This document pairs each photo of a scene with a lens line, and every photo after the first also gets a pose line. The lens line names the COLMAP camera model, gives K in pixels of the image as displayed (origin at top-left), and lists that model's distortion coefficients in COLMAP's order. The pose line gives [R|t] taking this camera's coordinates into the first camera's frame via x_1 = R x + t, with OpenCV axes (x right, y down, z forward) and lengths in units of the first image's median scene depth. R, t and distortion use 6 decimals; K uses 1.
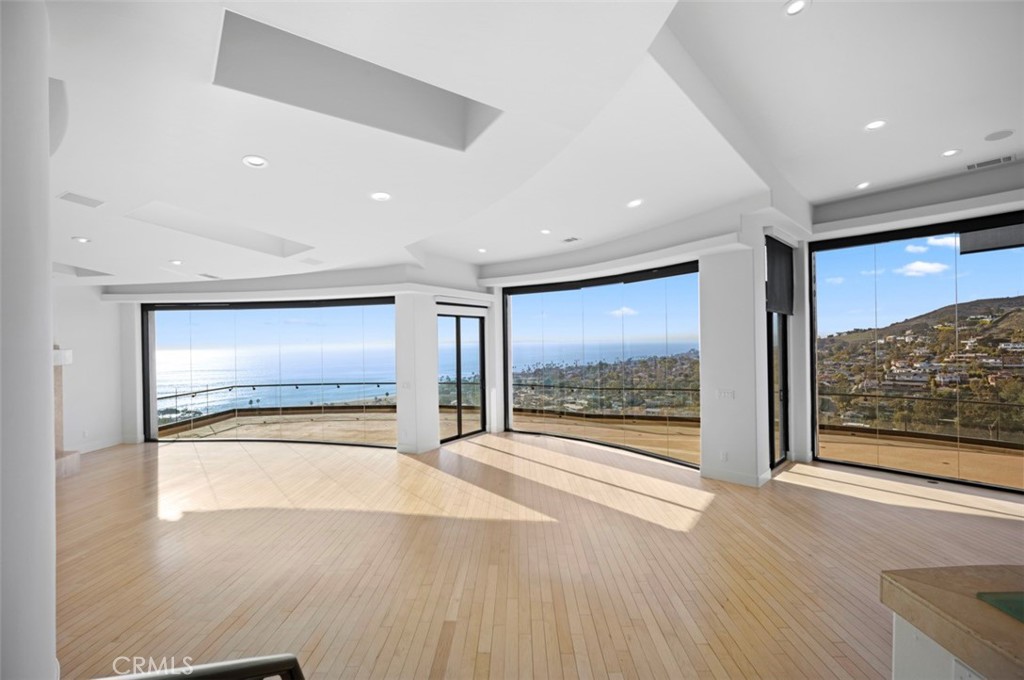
lens RADIAL K [[464.4, 0, 513.7], [0, 464.4, 341.9], [0, 0, 1]] dist [-0.001722, -0.000291]
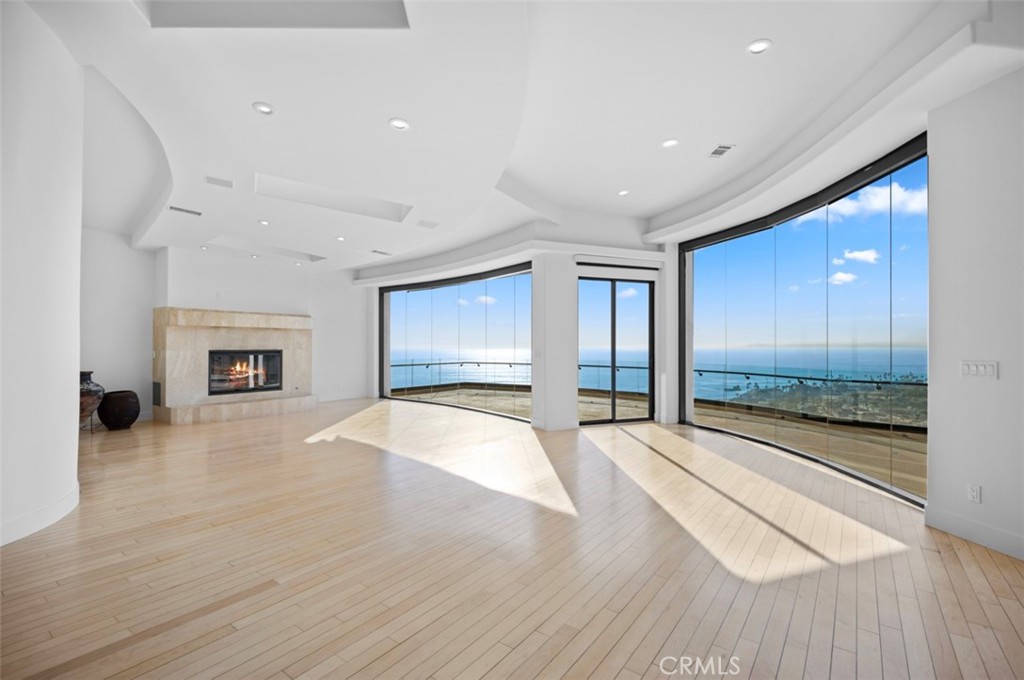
lens RADIAL K [[464.4, 0, 513.7], [0, 464.4, 341.9], [0, 0, 1]] dist [-0.001722, -0.000291]
pose [[0.809293, 0.011744, -0.587287, 0.215351], [-0.014247, 0.999898, 0.000363, 0.055944], [0.587232, 0.008074, 0.809379, 0.187225]]
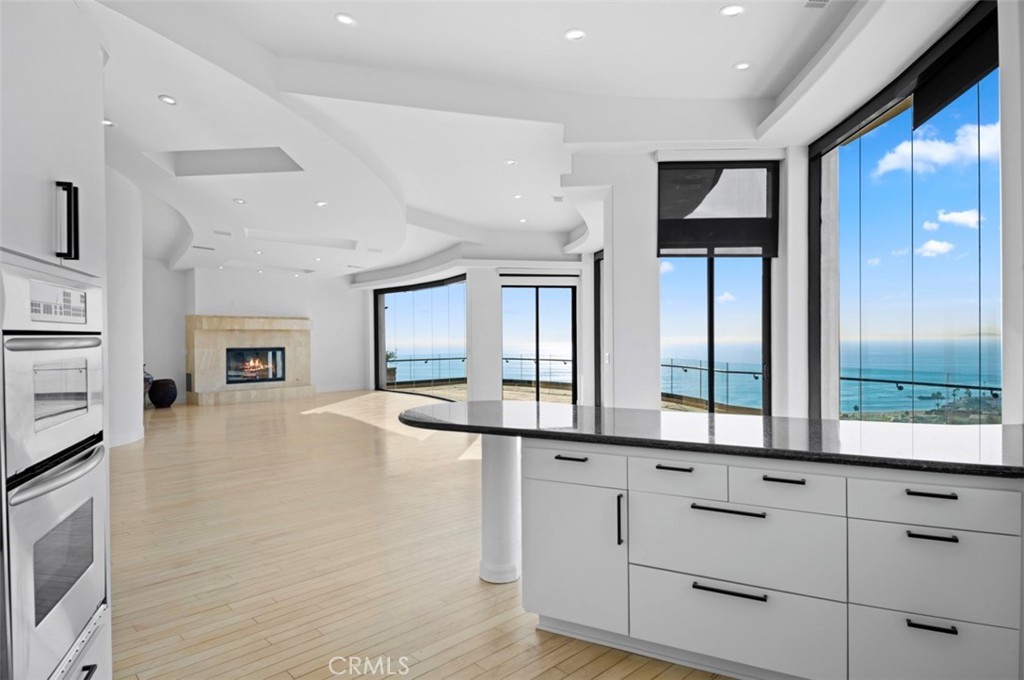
lens RADIAL K [[589.7, 0, 512.0], [0, 589.7, 340.0], [0, 0, 1]] dist [0.044184, -0.000909]
pose [[0.696636, 0.012112, -0.717323, 0.700417], [-0.004111, 0.999908, 0.012891, 0.040525], [0.717413, -0.006032, 0.696622, 0.064773]]
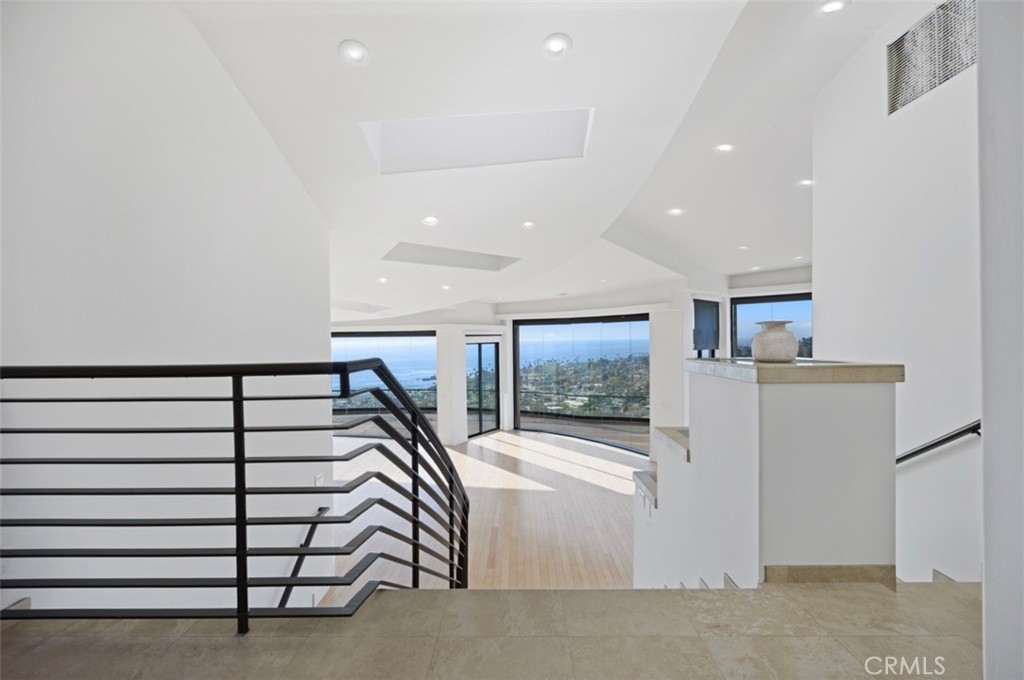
lens RADIAL K [[464.4, 0, 513.7], [0, 464.4, 341.9], [0, 0, 1]] dist [-0.001722, -0.000291]
pose [[0.999994, 0.002702, -0.002143, -0.018165], [-0.002683, 0.999959, 0.008705, -0.065845], [0.002166, -0.008699, 0.999960, -0.310359]]
